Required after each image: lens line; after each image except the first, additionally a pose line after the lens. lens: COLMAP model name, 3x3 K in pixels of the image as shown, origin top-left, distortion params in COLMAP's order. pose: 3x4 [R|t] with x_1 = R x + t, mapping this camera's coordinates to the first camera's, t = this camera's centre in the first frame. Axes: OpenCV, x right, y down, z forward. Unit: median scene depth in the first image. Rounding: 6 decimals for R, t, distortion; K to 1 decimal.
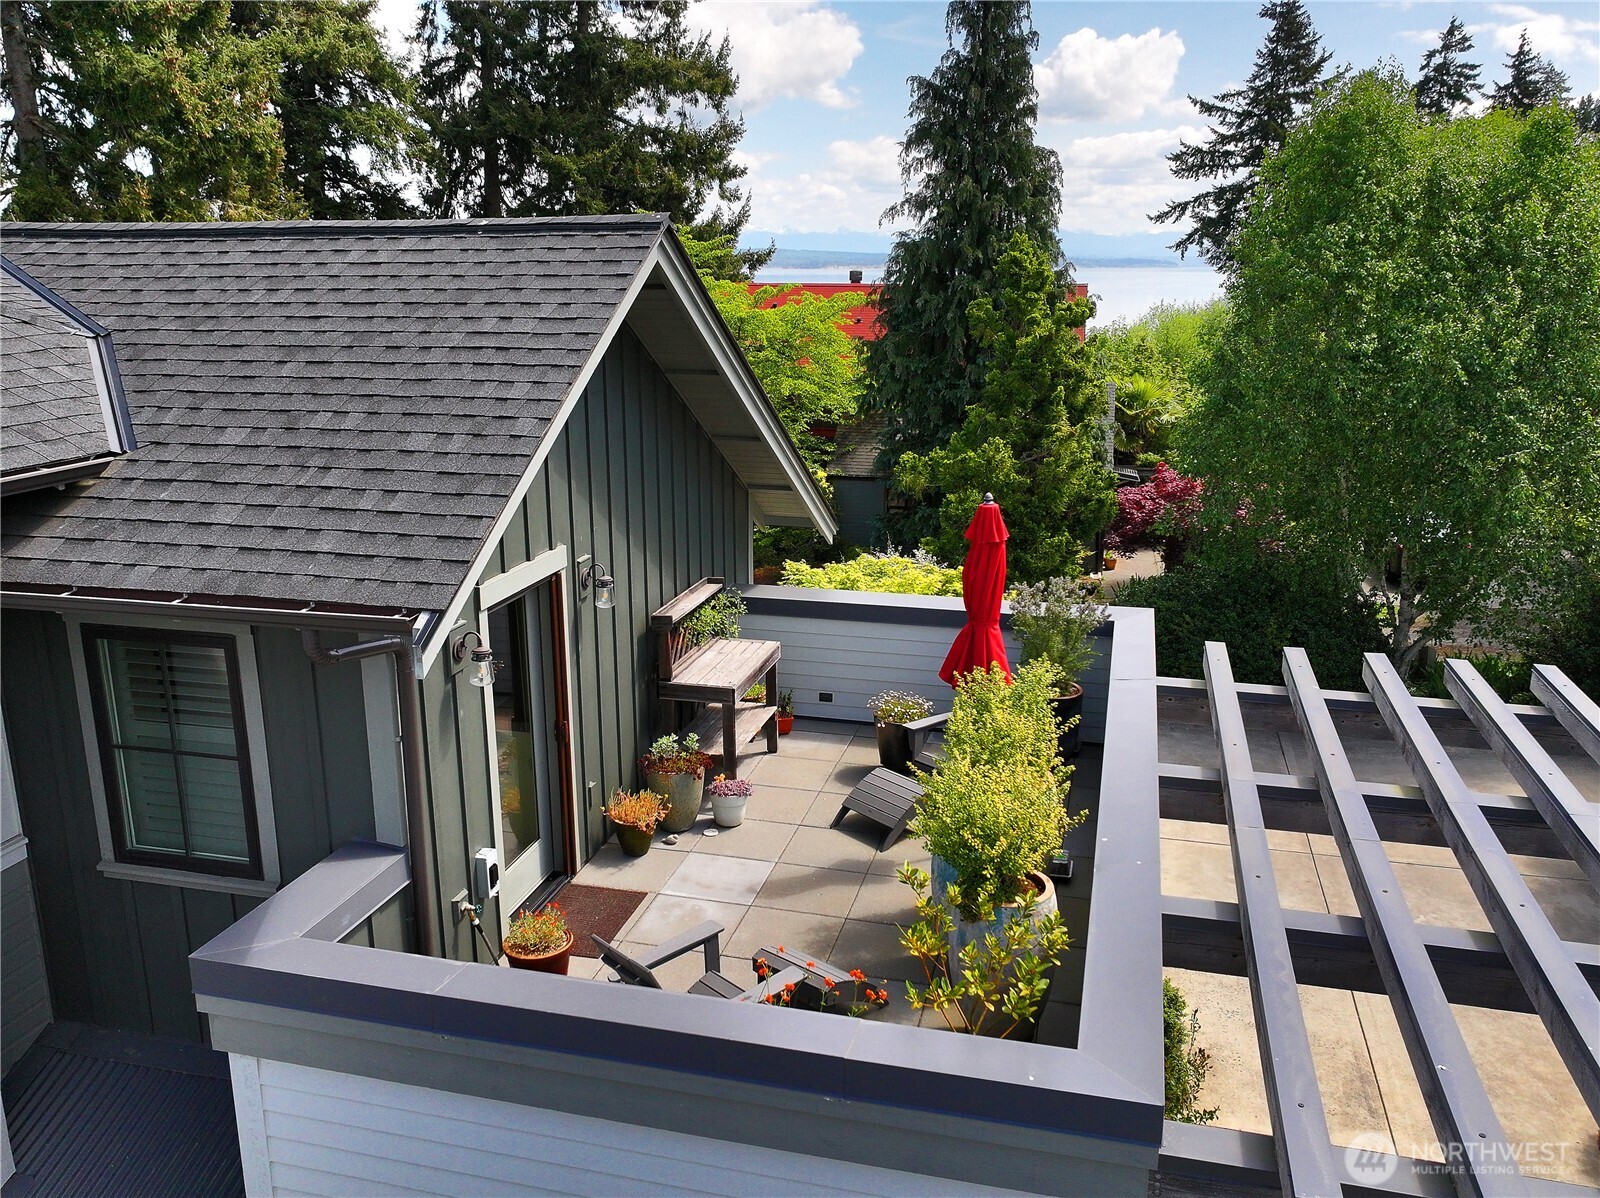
lens RADIAL K [[1295.8, 0, 800.0], [0, 1295.8, 599.0], [0, 0, 1]] dist [0.007253, 0.001574]
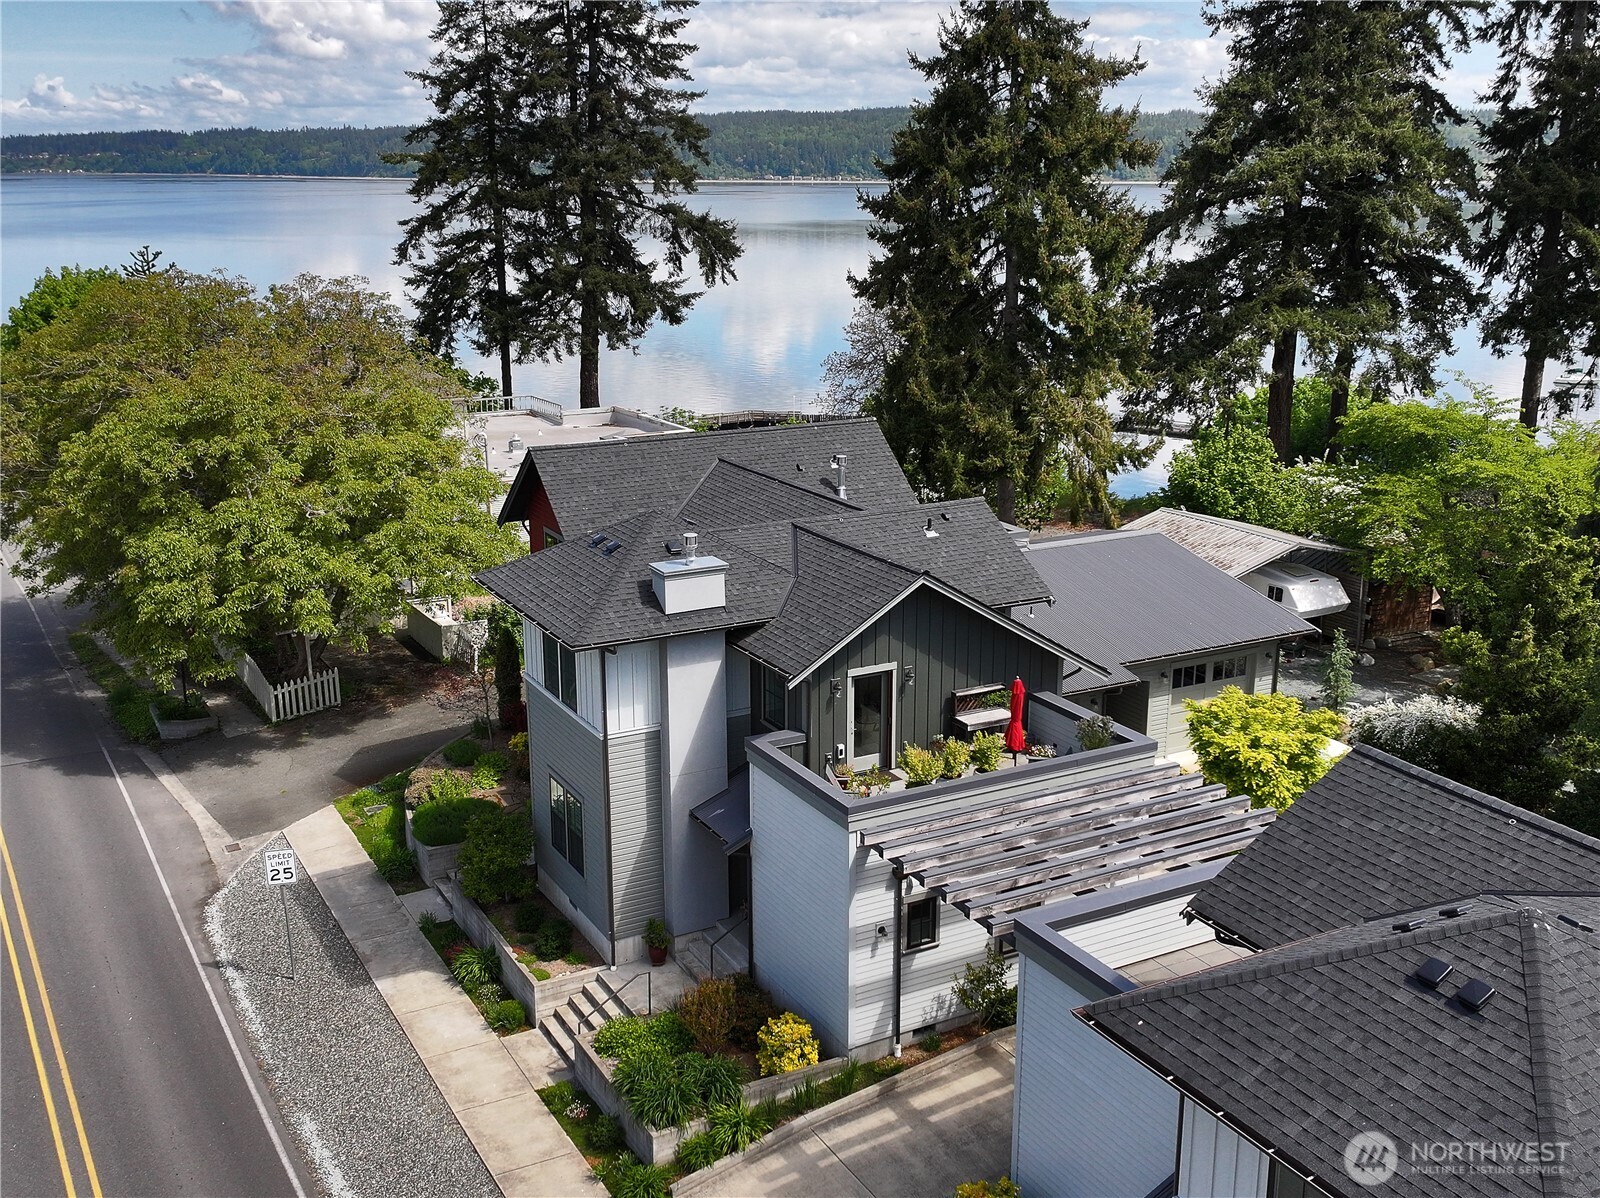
lens RADIAL K [[1649.4, 0, 800.0], [0, 1649.4, 599.0], [0, 0, 1]] dist [-0.000184, -0.006039]
pose [[0.686828, 0.193442, -0.700605, 0.808428], [-0.187149, 0.978498, 0.086701, -0.164529], [0.702312, 0.071569, 0.708262, -0.665849]]
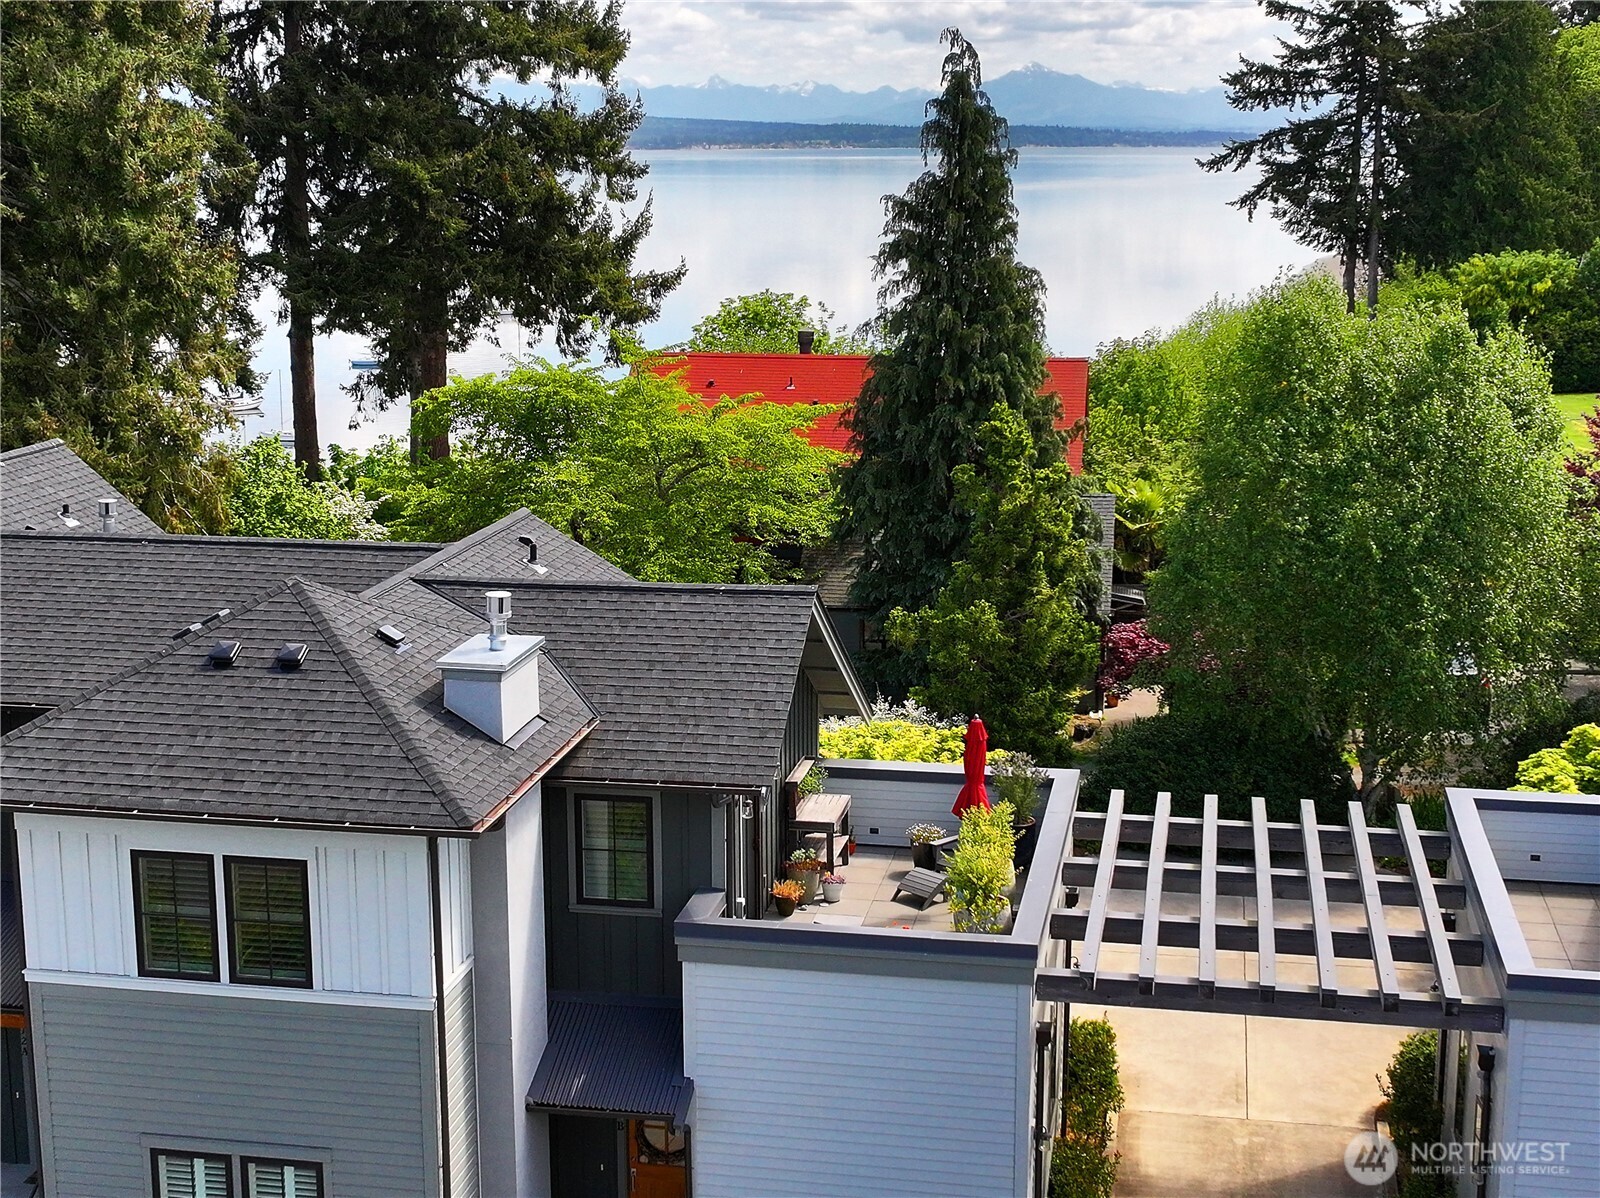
lens RADIAL K [[2259.4, 0, 800.0], [0, 2259.4, 599.0], [0, 0, 1]] dist [0.028327, -0.007490]
pose [[0.997704, -0.015082, 0.066027, -0.114478], [0.018535, 0.998474, -0.052012, -0.028949], [-0.065142, 0.053116, 0.996461, -0.798681]]
